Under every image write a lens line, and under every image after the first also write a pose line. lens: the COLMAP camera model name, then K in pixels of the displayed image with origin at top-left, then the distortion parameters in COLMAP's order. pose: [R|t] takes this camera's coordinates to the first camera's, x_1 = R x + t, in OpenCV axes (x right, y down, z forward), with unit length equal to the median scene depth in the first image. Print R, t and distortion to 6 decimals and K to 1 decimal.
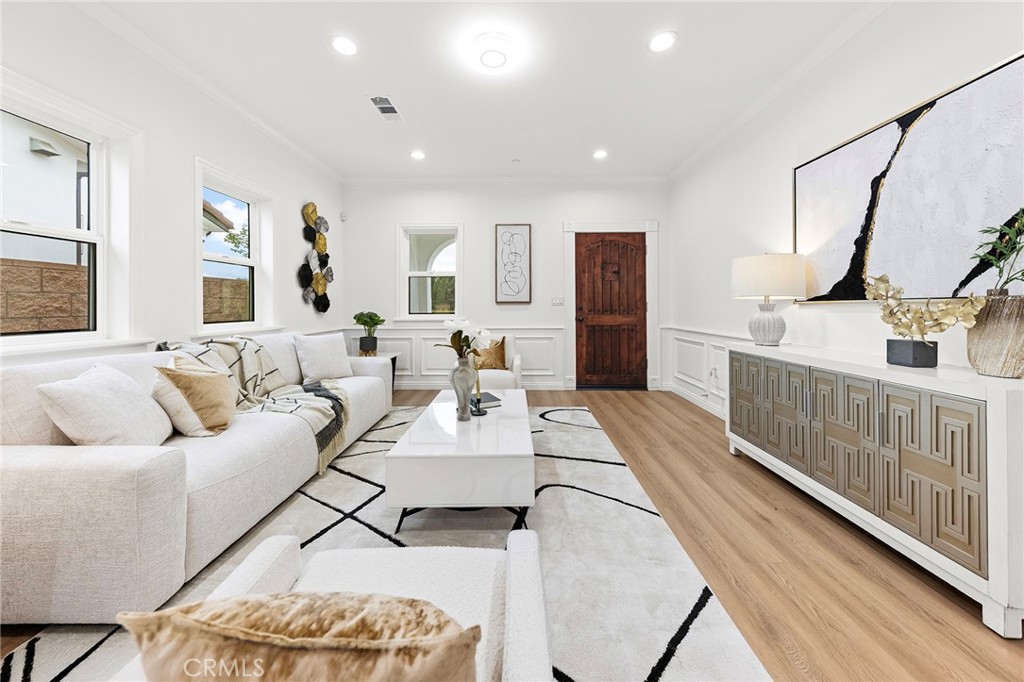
lens RADIAL K [[341.6, 0, 529.1], [0, 341.6, 306.7], [0, 0, 1]] dist [-0.000726, -0.000256]
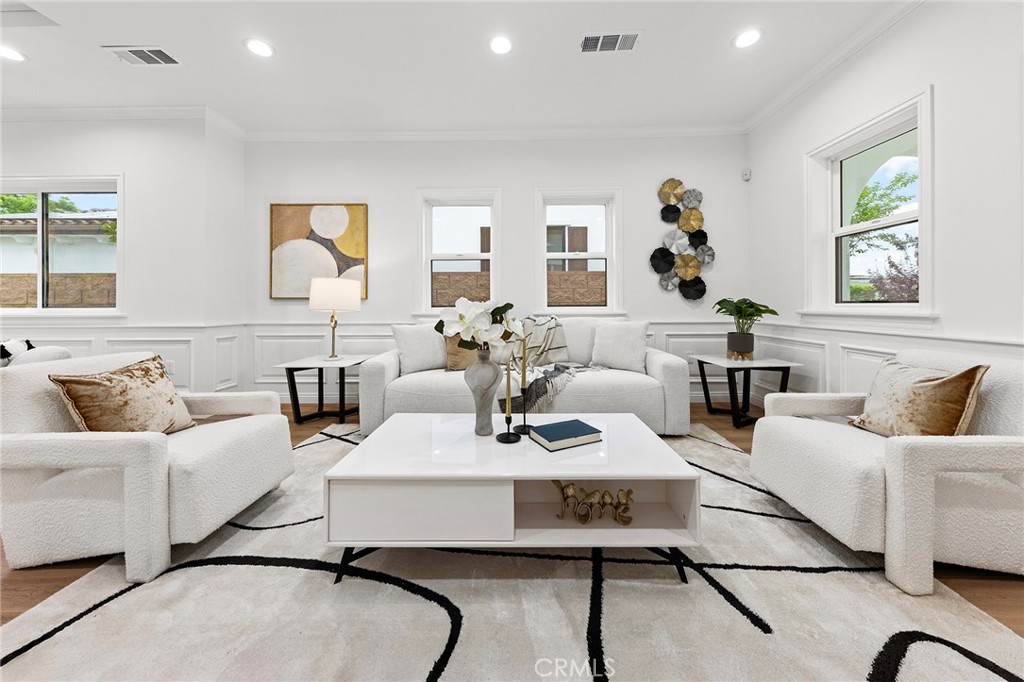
lens RADIAL K [[347.9, 0, 515.4], [0, 347.9, 303.4], [0, 0, 1]] dist [0.001381, 0.000058]
pose [[-0.043714, -0.000695, -0.999044, 0.306670], [0.003999, 0.999992, -0.000871, 0.026880], [0.999036, -0.004033, -0.043710, 0.614538]]
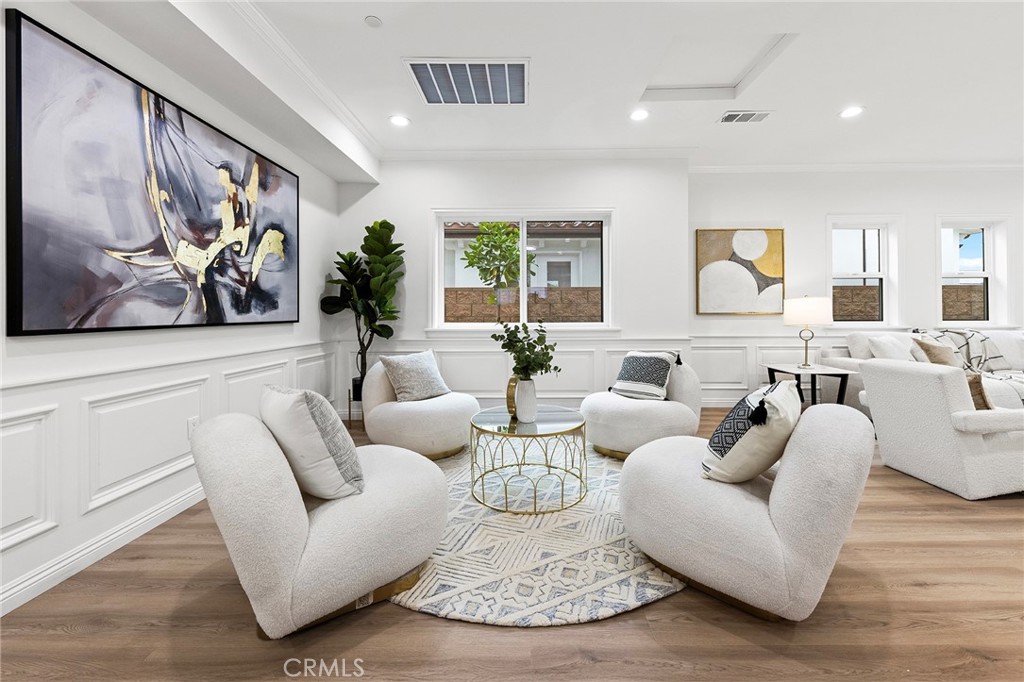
lens RADIAL K [[385.1, 0, 531.0], [0, 385.1, 308.3], [0, 0, 1]] dist [0.018030, -0.000272]
pose [[-0.040164, -0.008313, -0.999159, 0.580357], [0.003789, 0.999957, -0.008472, 0.003095], [0.999186, -0.004126, -0.040130, -0.511347]]
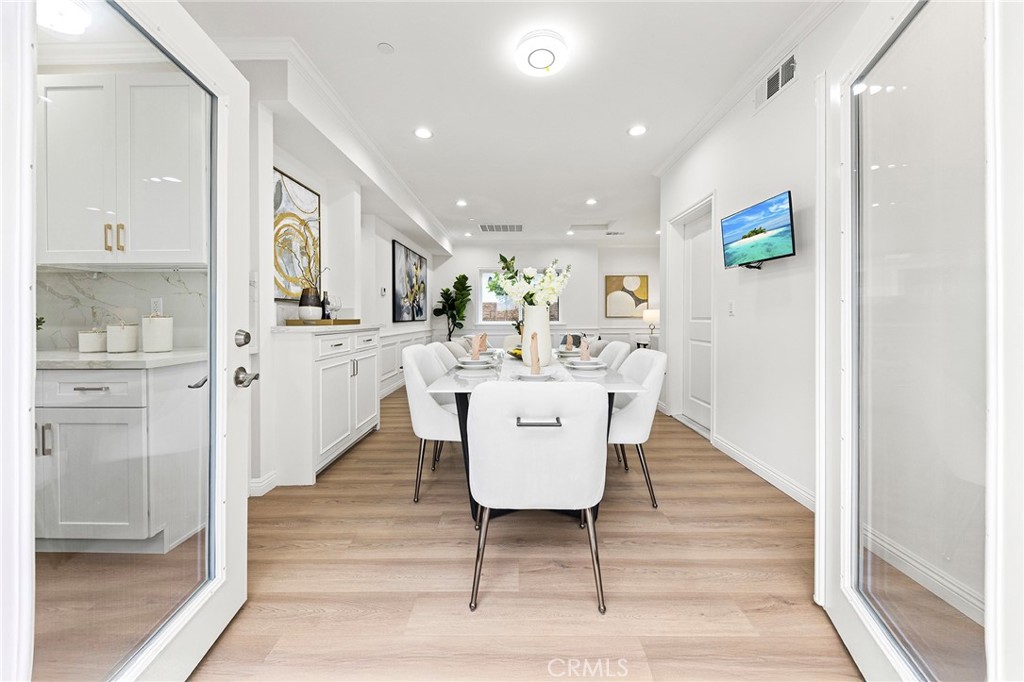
lens RADIAL K [[354.9, 0, 517.7], [0, 354.9, 322.2], [0, 0, 1]] dist [0.000063, -0.000263]
pose [[-0.049298, 0.018485, -0.998613, 1.565657], [0.001210, 0.999829, 0.018448, 0.001203], [0.998783, -0.000299, -0.049312, -0.486177]]
